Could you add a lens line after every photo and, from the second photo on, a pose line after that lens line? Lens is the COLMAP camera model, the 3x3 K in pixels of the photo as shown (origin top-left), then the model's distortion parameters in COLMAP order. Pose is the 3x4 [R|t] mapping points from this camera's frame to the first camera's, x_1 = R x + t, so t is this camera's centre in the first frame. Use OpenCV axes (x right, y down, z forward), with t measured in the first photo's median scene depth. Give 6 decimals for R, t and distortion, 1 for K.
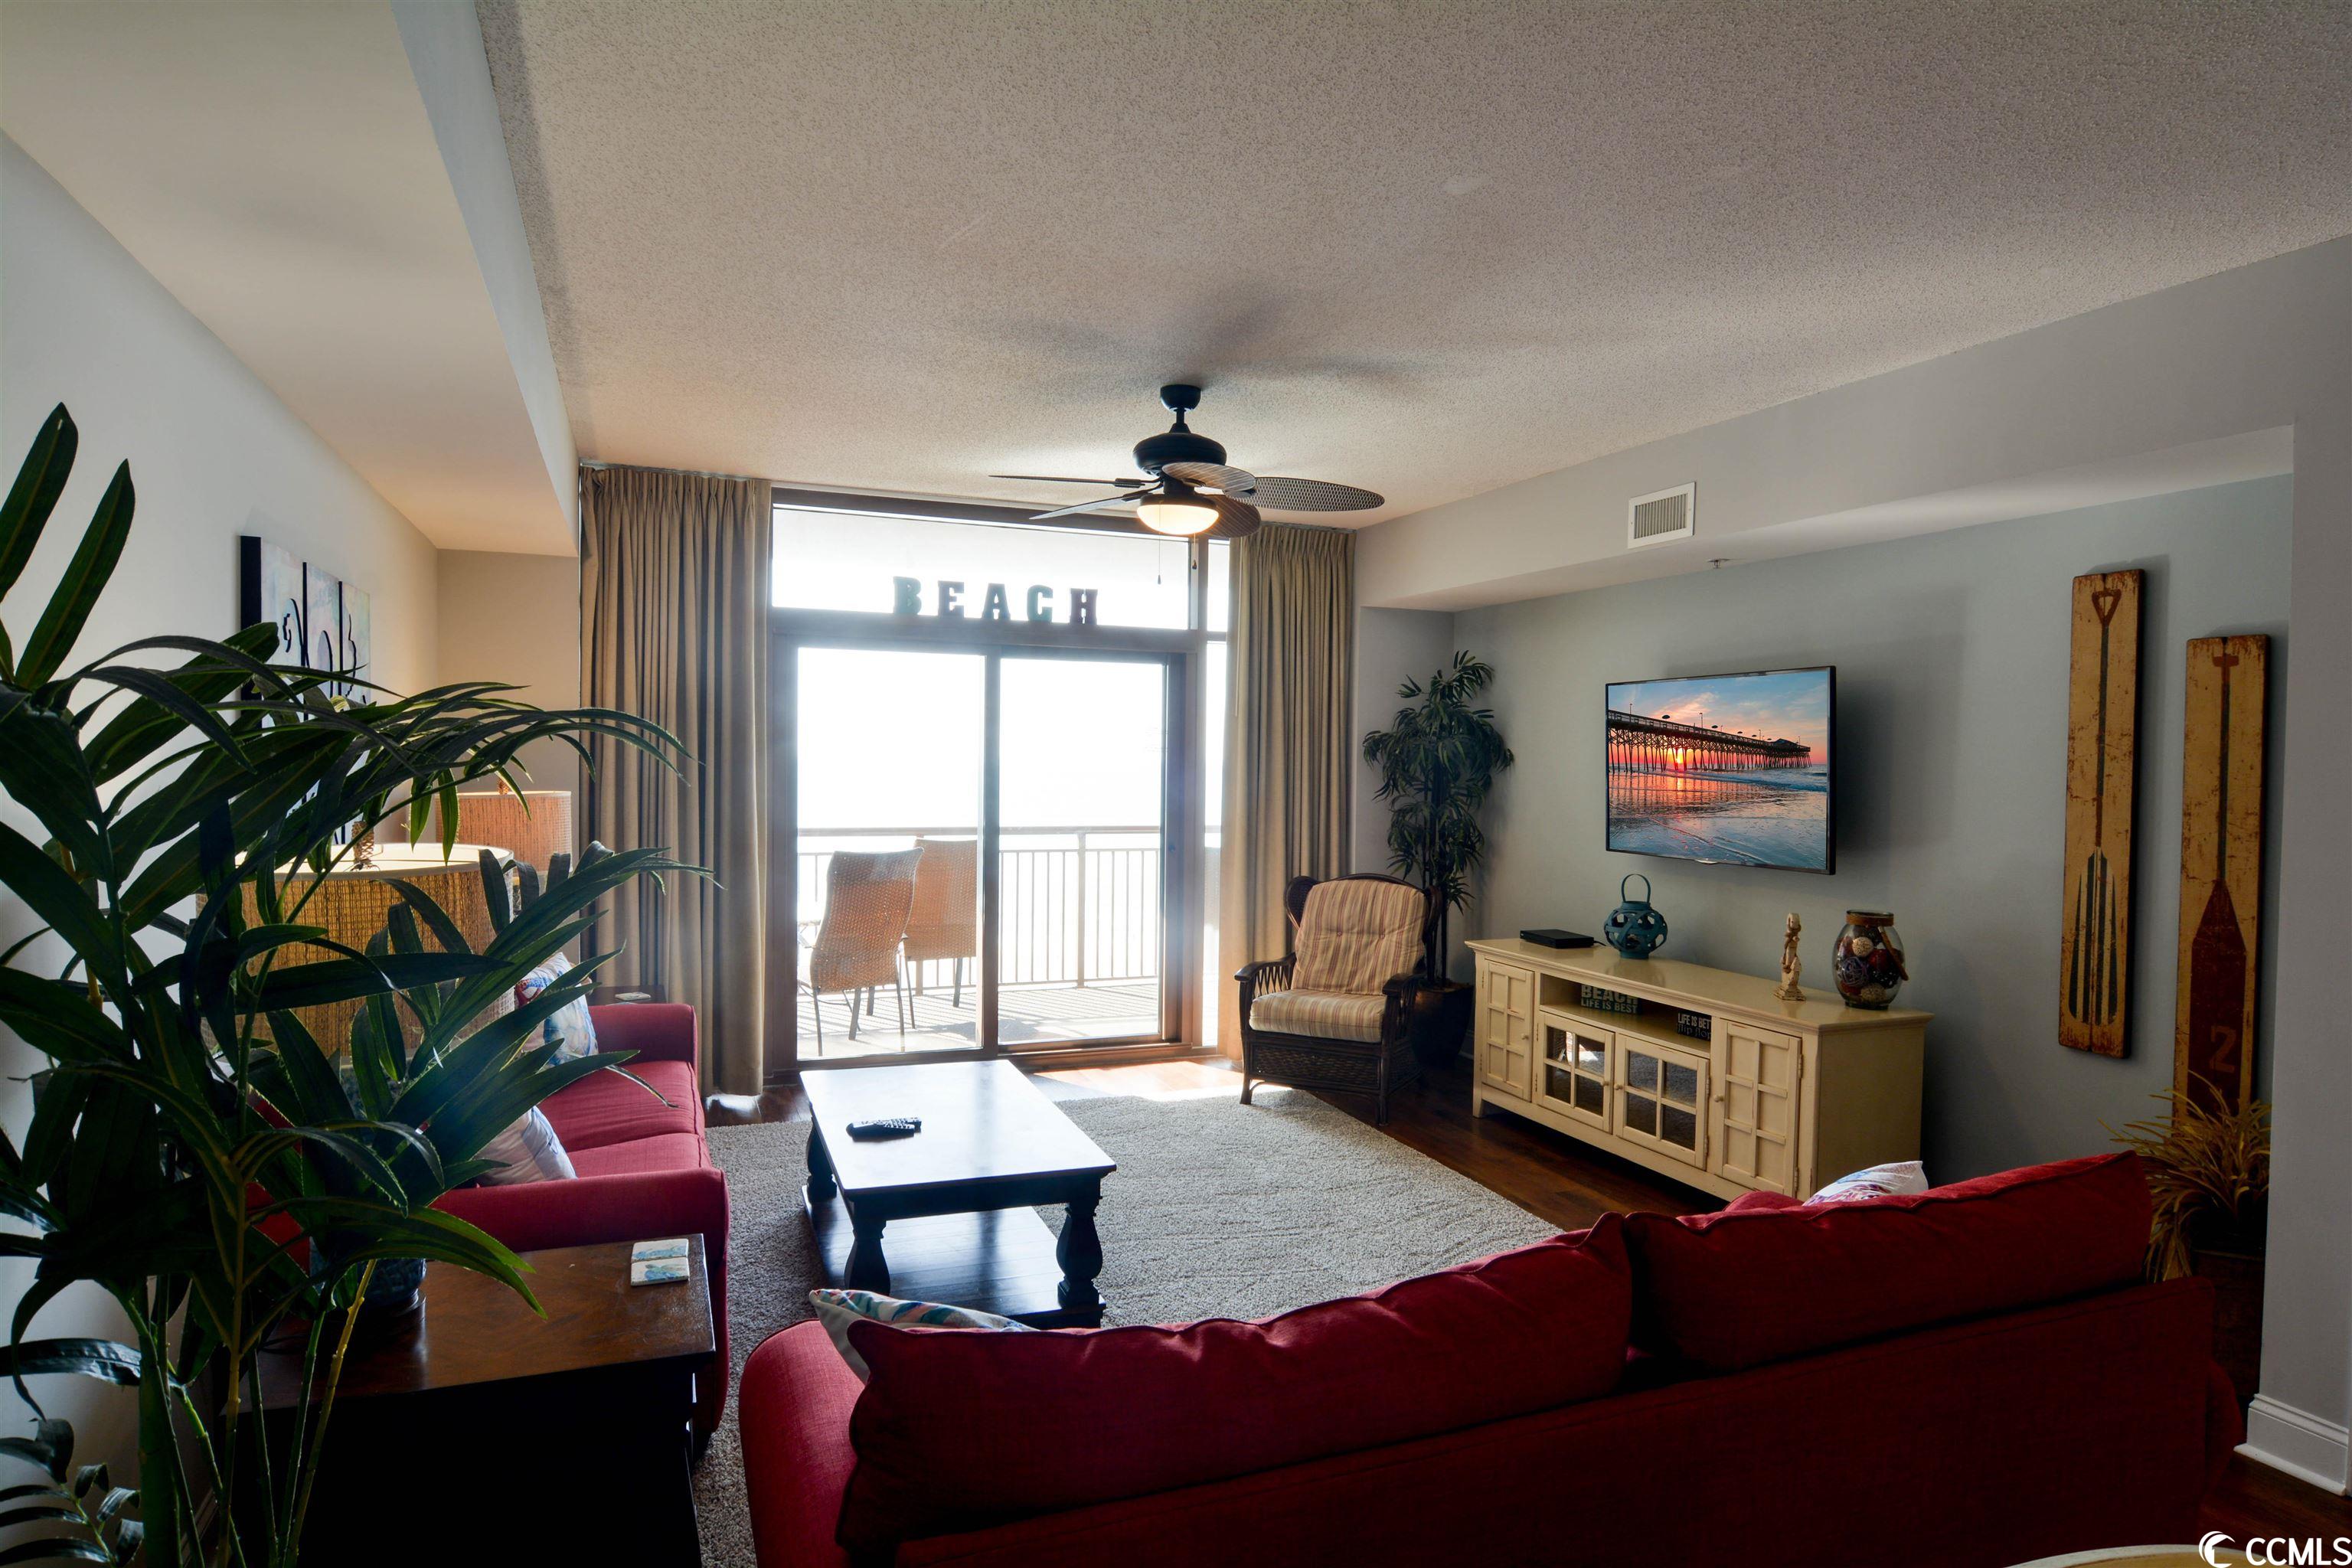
lens RADIAL K [[1357.0, 0, 1196.8], [0, 1357.0, 796.2], [0, 0, 1]] dist [-0.006115, -0.009593]
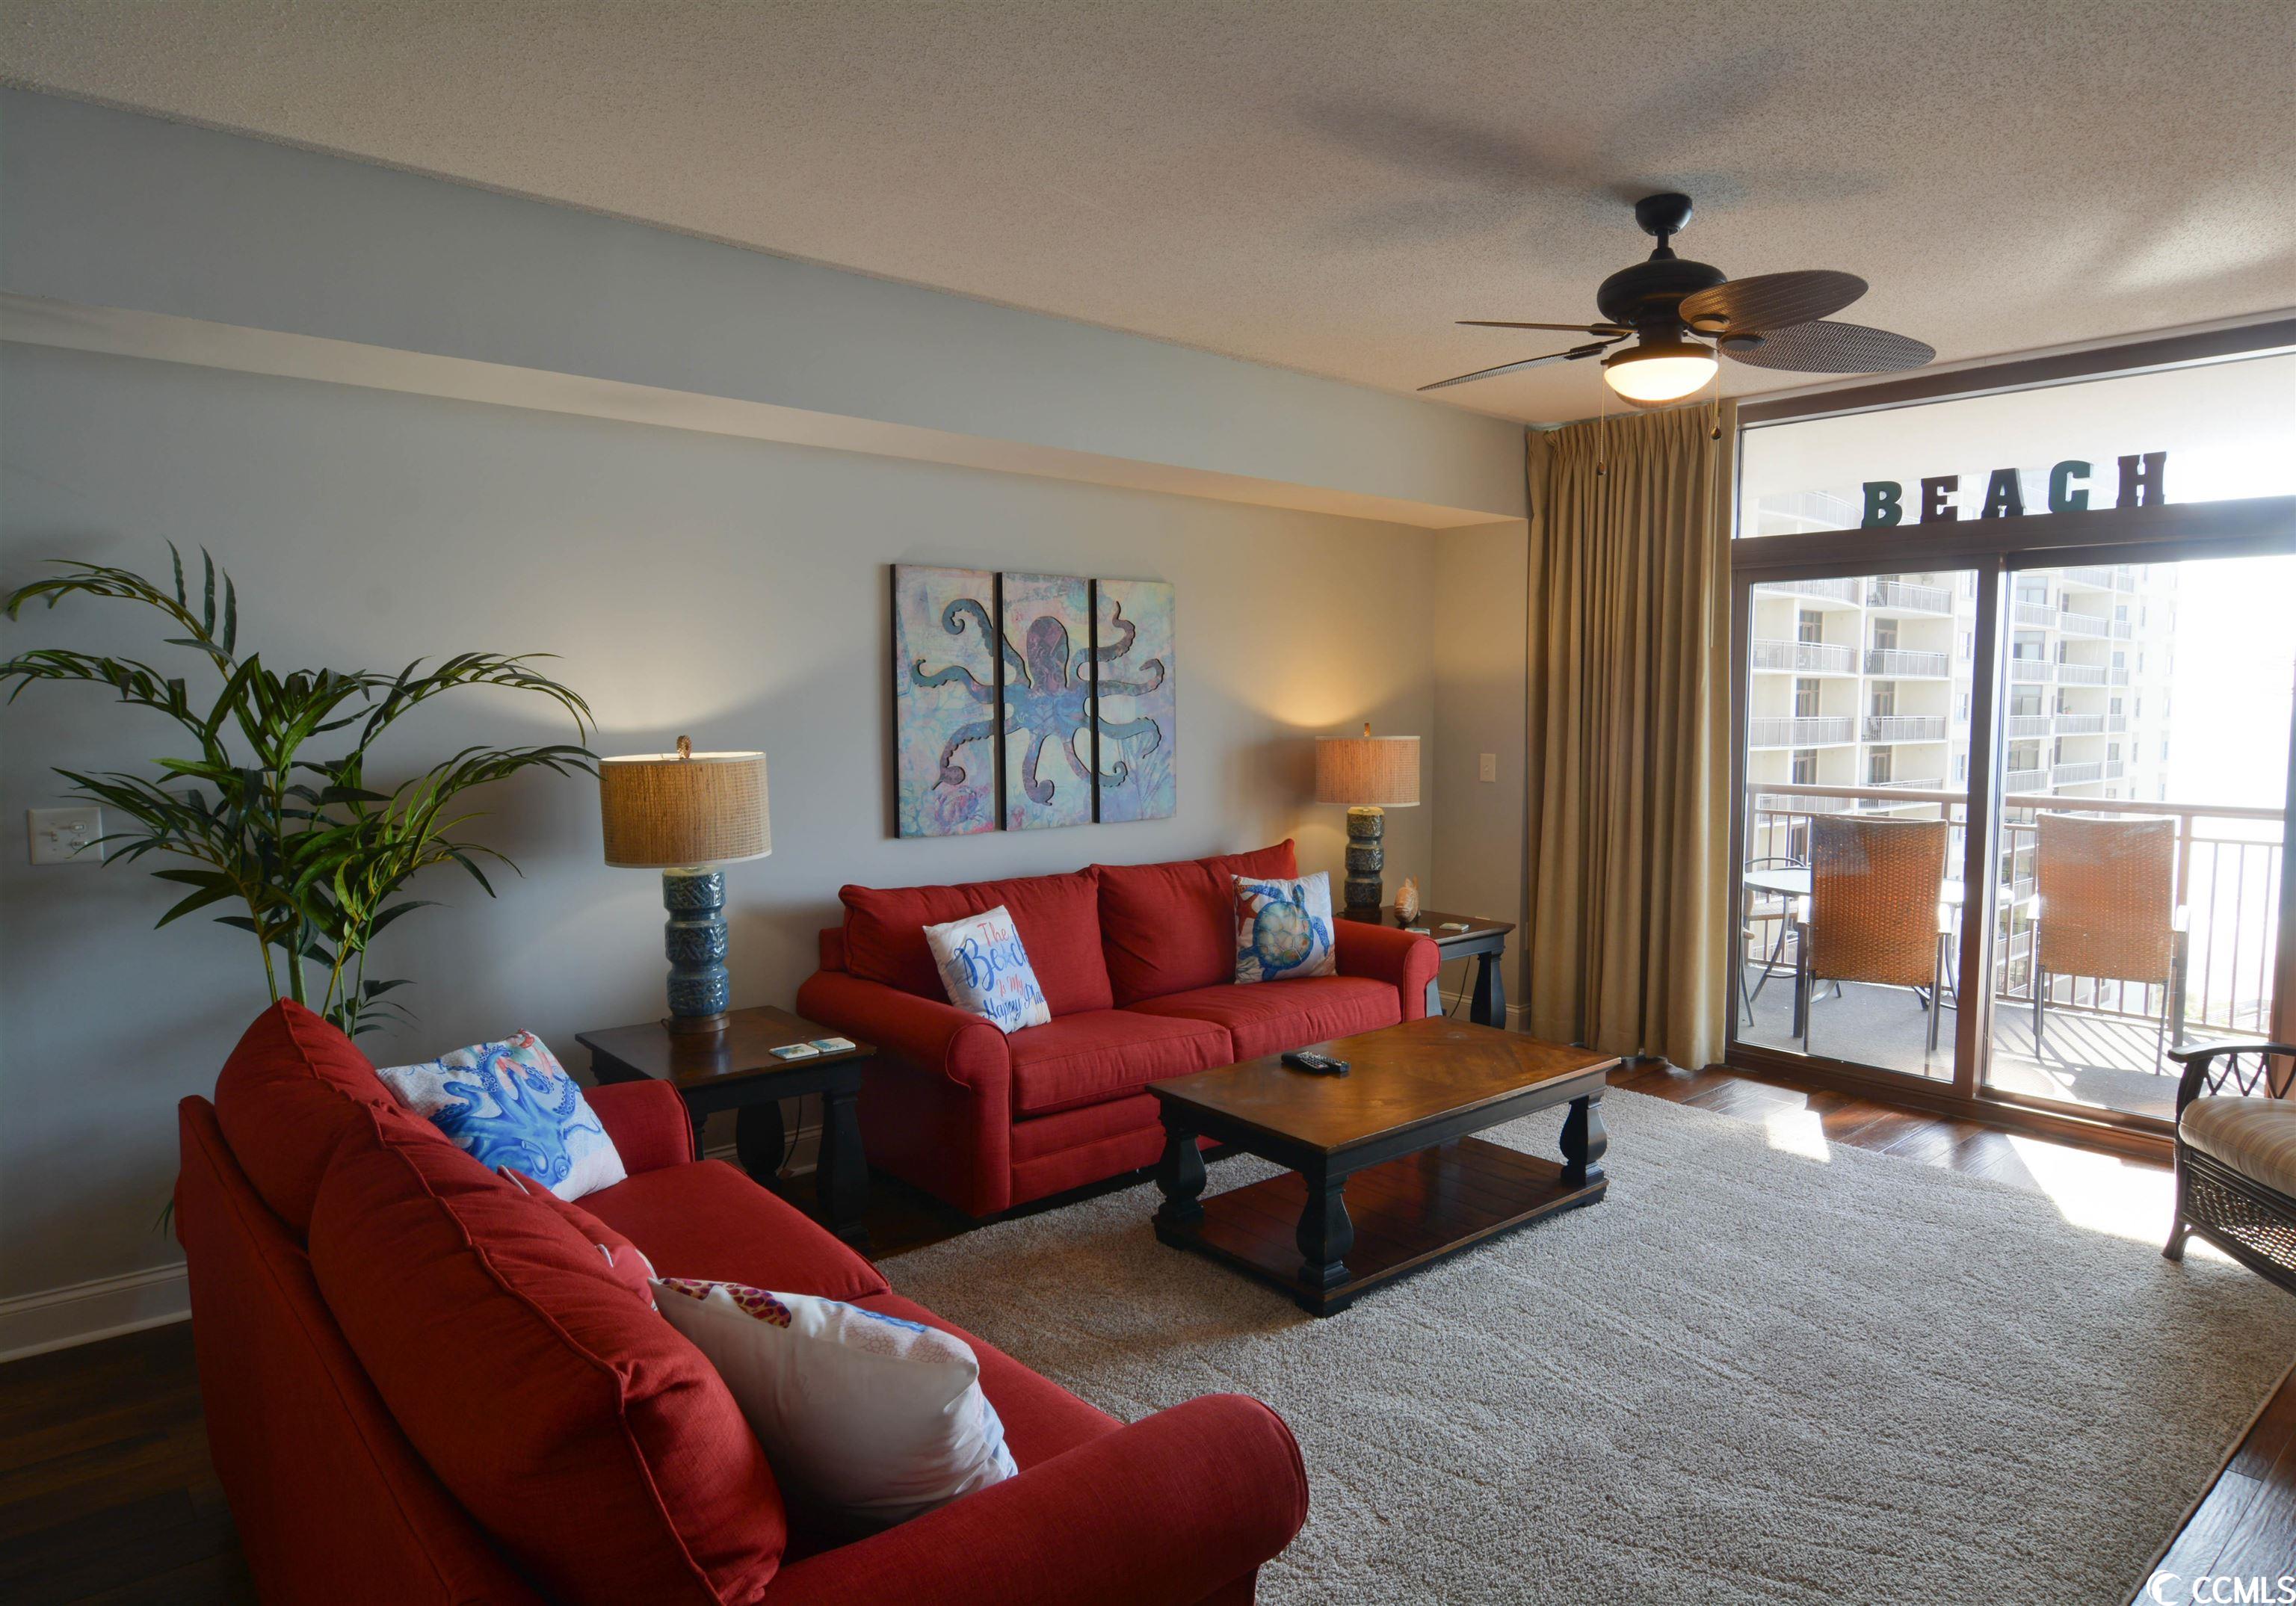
lens RADIAL K [[1382.5, 0, 1148.0], [0, 1382.5, 803.0], [0, 0, 1]] dist [-0.054395, 0.001141]
pose [[0.311613, 0.052331, -0.948767, 0.418485], [-0.023318, 0.998603, 0.047421, 0.000824], [0.949923, 0.007346, 0.312397, 0.332695]]
